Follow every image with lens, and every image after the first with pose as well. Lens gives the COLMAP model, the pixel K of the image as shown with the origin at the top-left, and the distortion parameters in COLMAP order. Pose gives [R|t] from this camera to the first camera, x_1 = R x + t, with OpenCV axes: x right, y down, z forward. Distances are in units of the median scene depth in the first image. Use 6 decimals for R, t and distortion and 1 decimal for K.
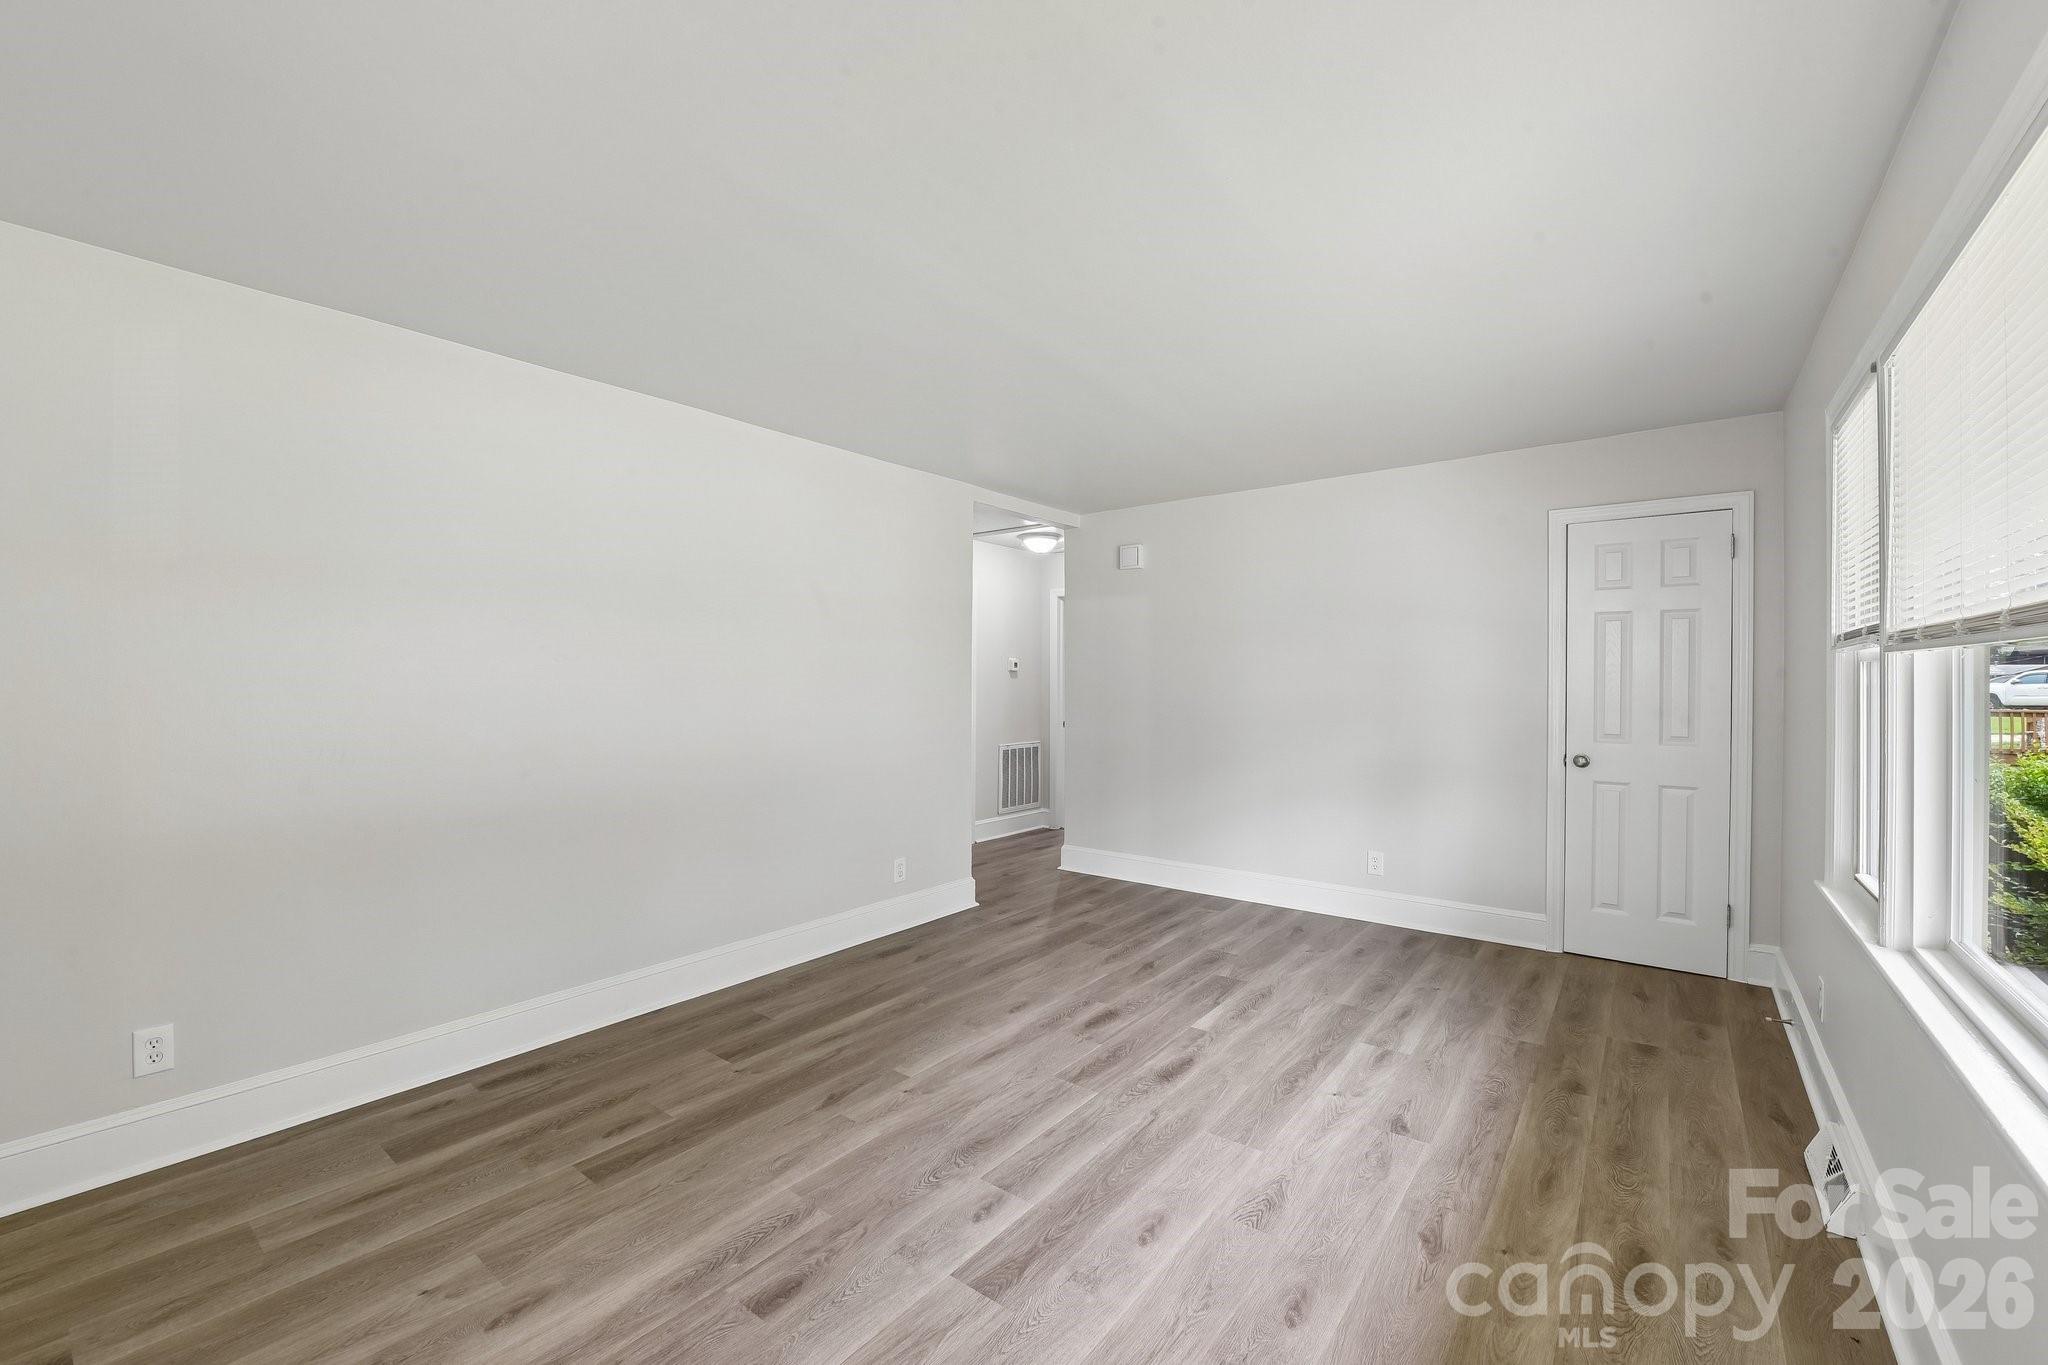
lens RADIAL K [[823.6, 0, 1017.2], [0, 823.6, 675.6], [0, 0, 1]] dist [-0.015860, -0.002427]
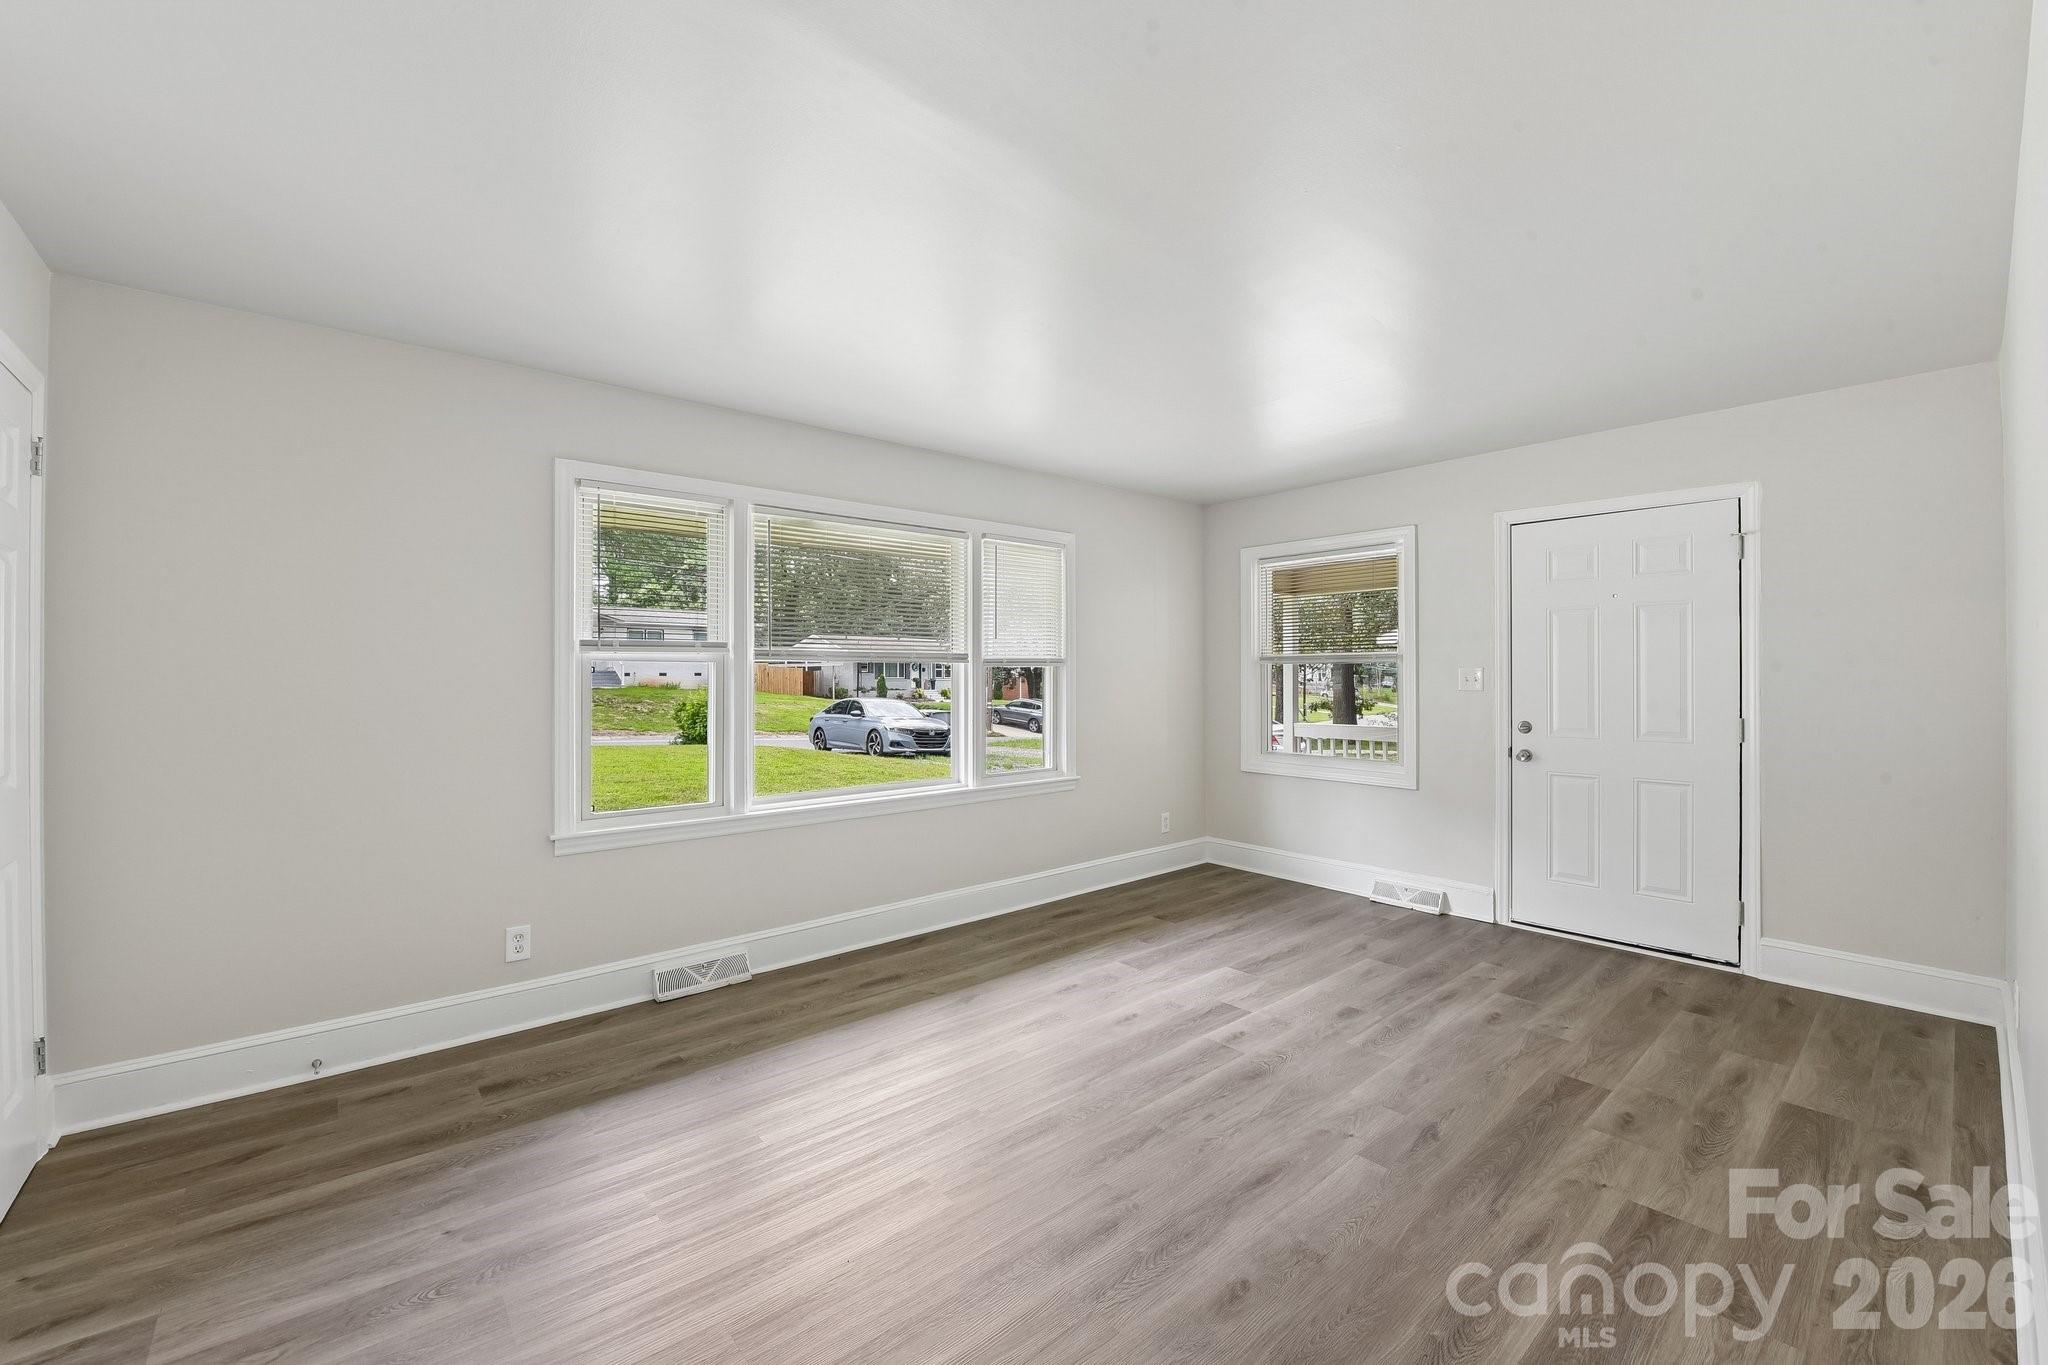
lens RADIAL K [[823.6, 0, 1018.8], [0, 823.6, 675.2], [0, 0, 1]] dist [-0.015860, -0.002427]
pose [[-0.980159, 0.003670, 0.198177, 0.035454], [0.002440, 0.999976, -0.006452, 0.015348], [-0.198196, -0.005841, -0.980145, 1.778894]]
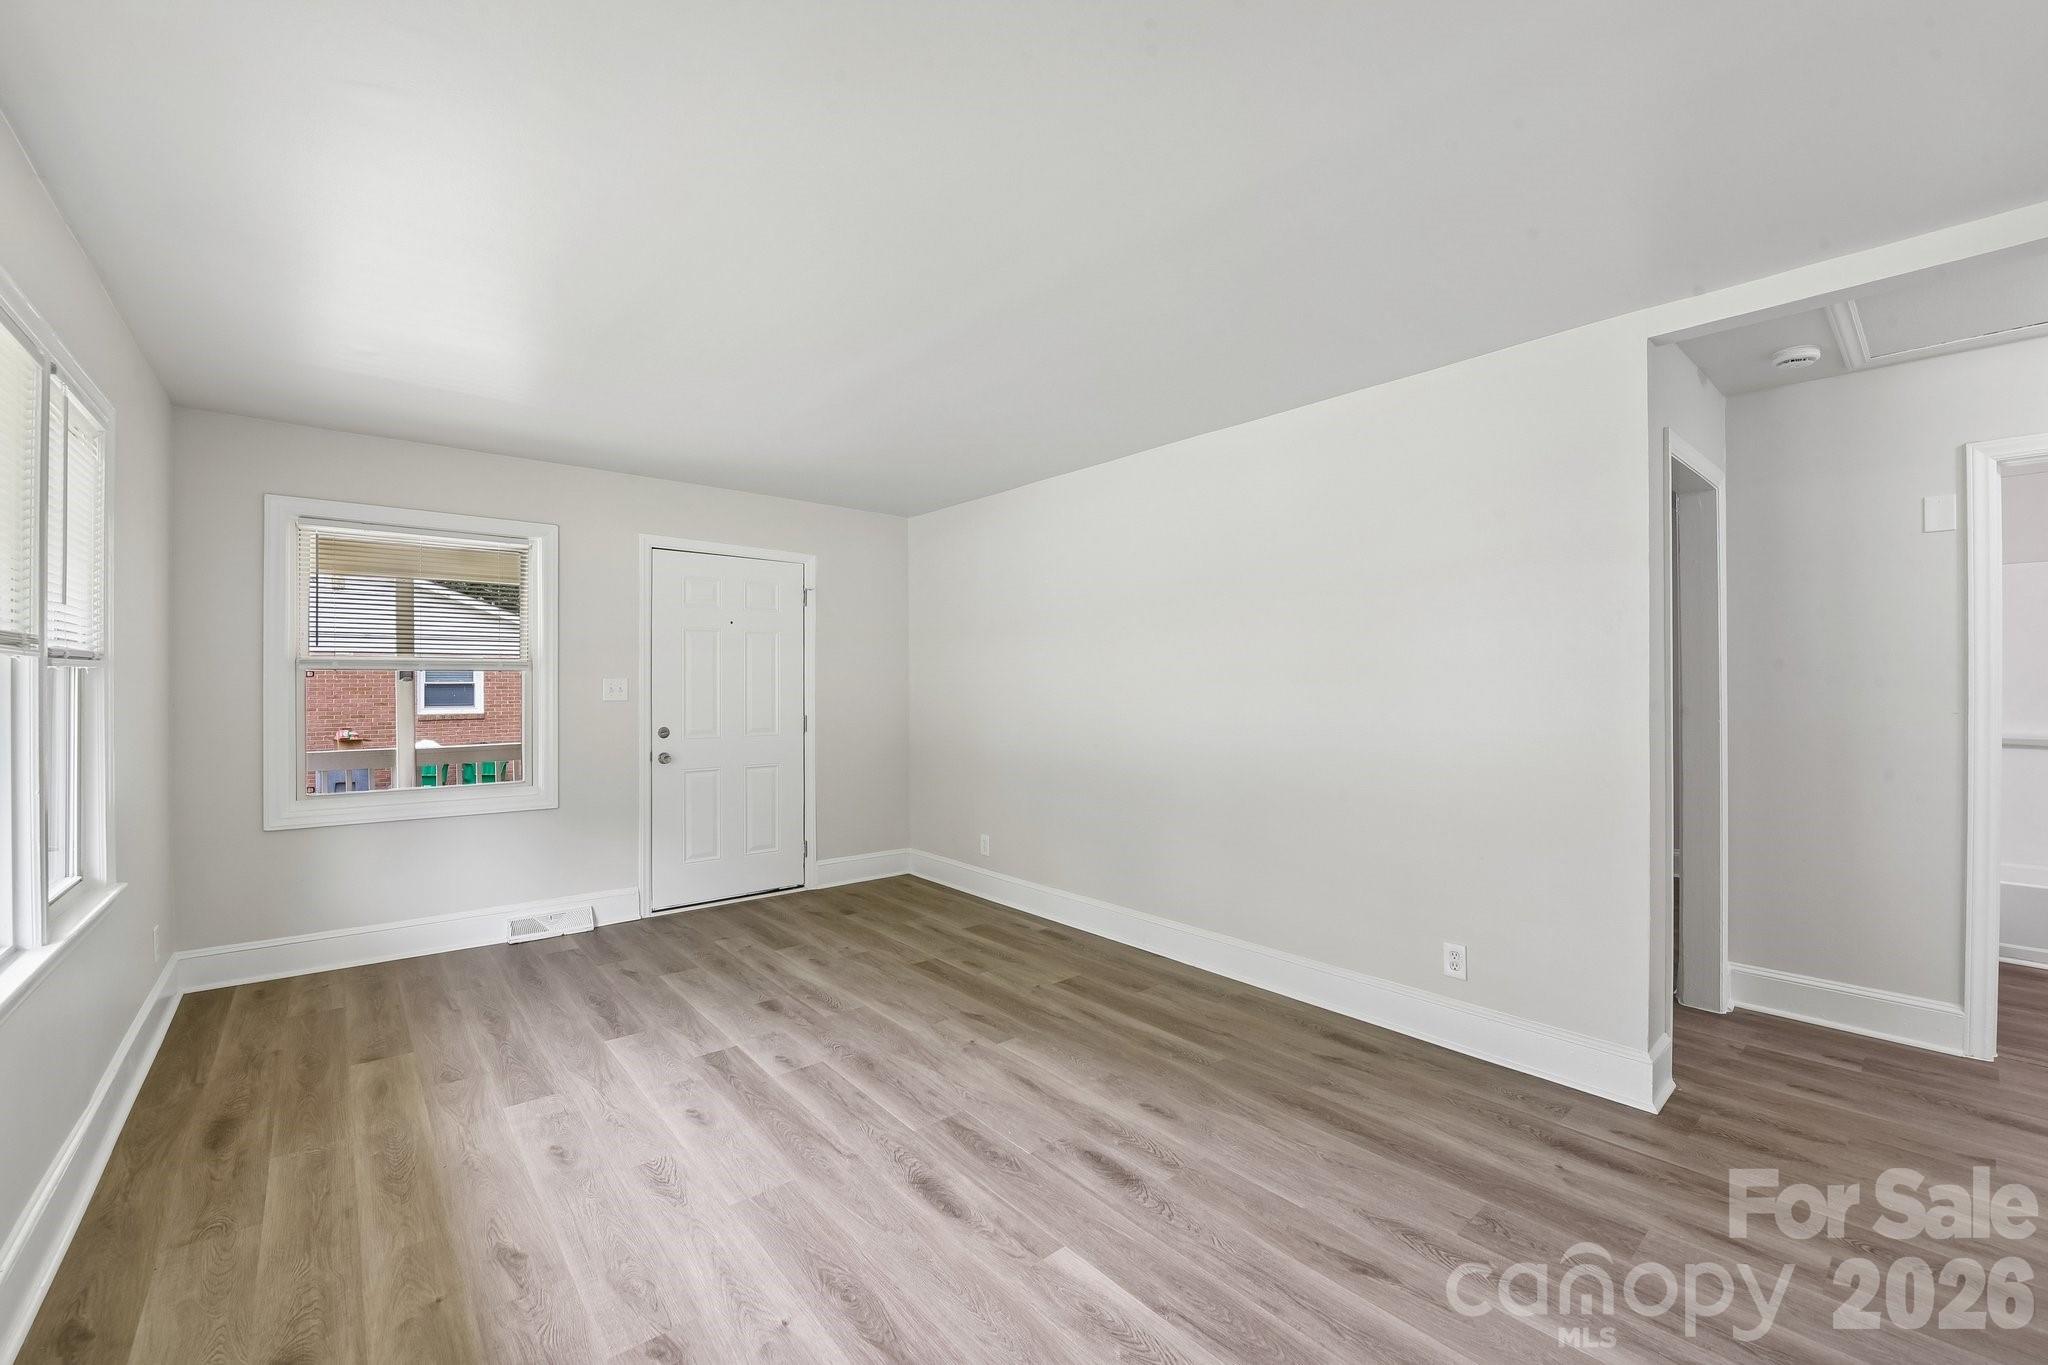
lens RADIAL K [[823.6, 0, 1031.7], [0, 823.6, 683.6], [0, 0, 1]] dist [-0.015860, -0.002427]
pose [[-0.191942, 0.002452, -0.981403, 0.890819], [0.006307, 0.999979, 0.001265, 0.007105], [0.981386, -0.005947, -0.191953, 1.198016]]
